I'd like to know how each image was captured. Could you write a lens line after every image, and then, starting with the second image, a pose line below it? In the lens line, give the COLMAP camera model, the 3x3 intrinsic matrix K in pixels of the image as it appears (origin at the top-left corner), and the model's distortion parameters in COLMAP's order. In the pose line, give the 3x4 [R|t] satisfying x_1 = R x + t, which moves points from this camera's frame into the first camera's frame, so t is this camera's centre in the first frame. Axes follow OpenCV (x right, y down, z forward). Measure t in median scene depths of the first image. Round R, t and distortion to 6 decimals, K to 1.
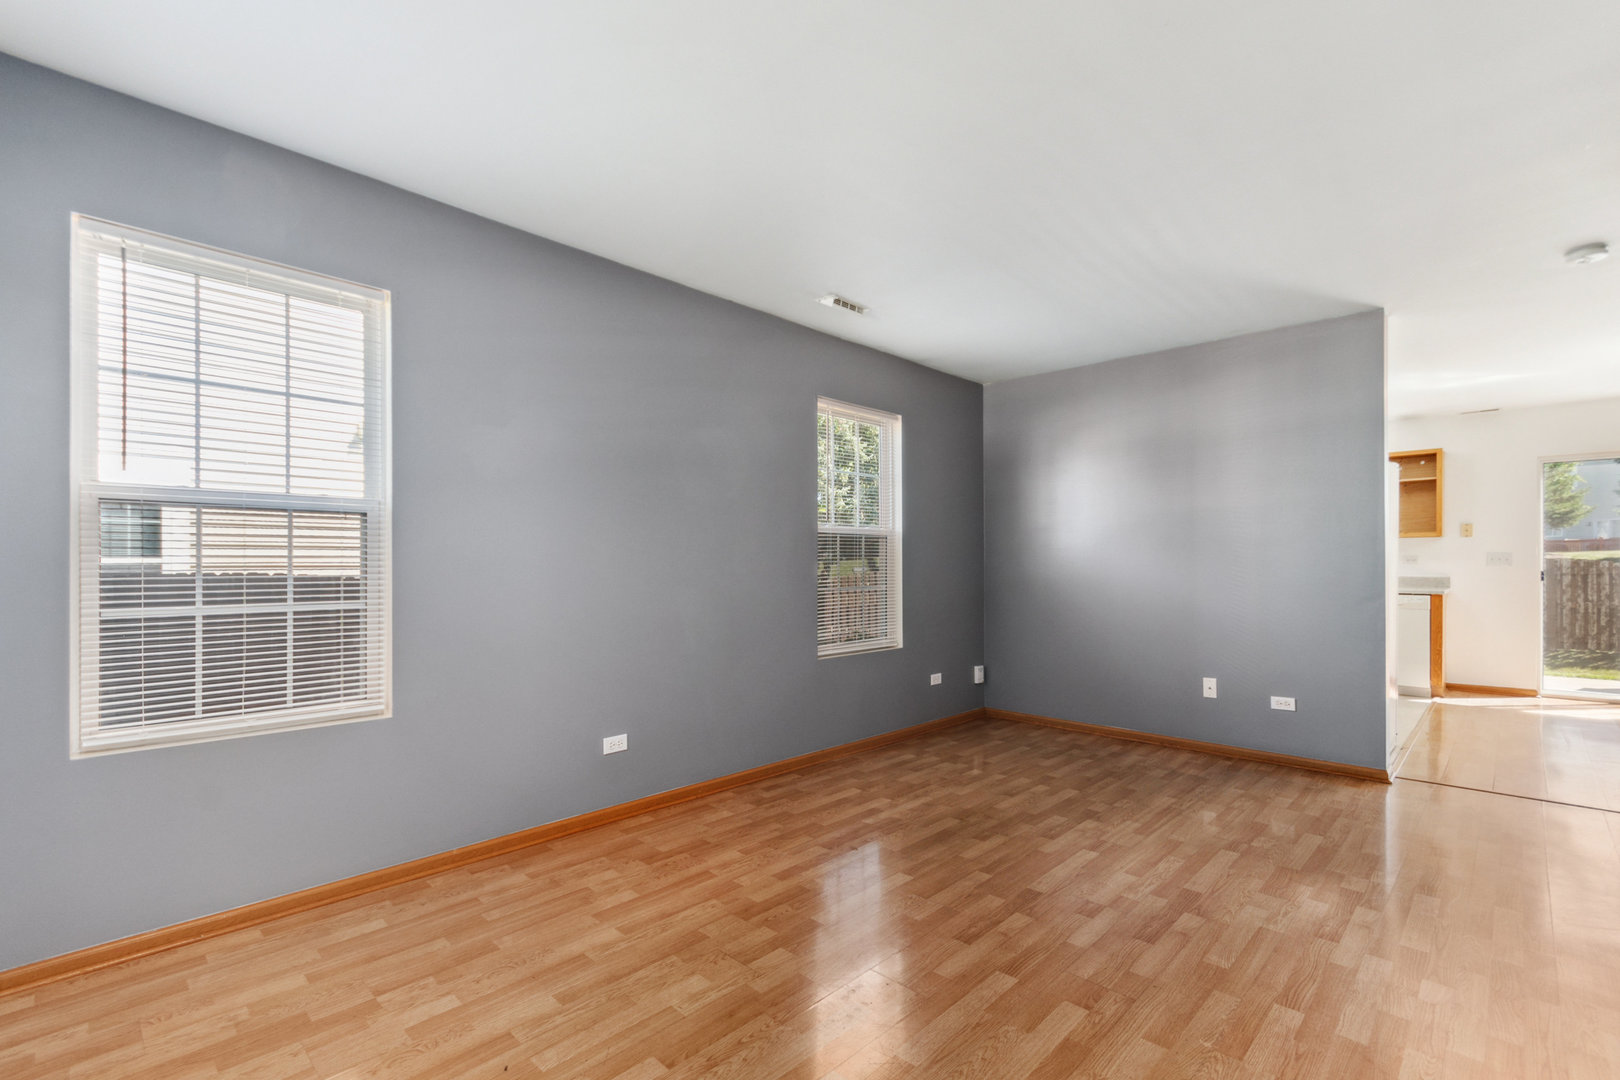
lens RADIAL K [[720.3, 0, 813.6], [0, 720.3, 546.4], [0, 0, 1]] dist [0.005441, -0.000021]
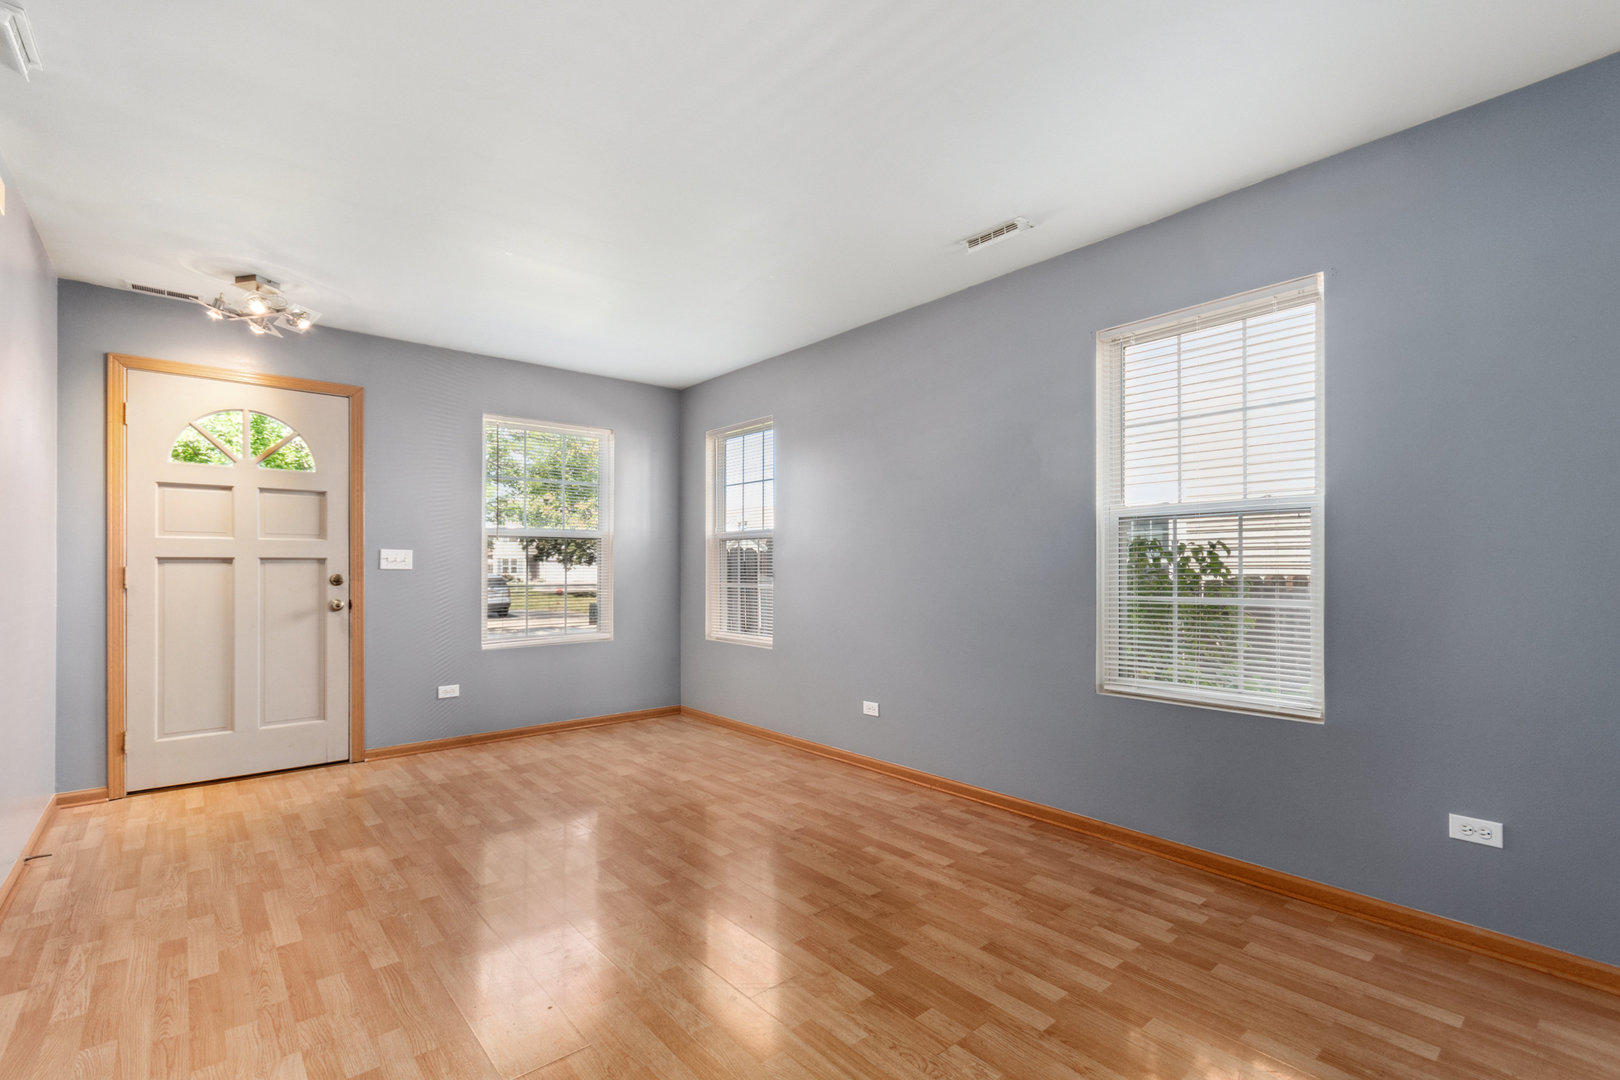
lens RADIAL K [[720.3, 0, 813.9], [0, 720.3, 557.0], [0, 0, 1]] dist [0.005441, -0.000021]
pose [[-0.083577, -0.011589, -0.996434, 0.911506], [0.030286, 0.999441, -0.014164, 0.022245], [0.996041, -0.031362, -0.083180, 0.935899]]
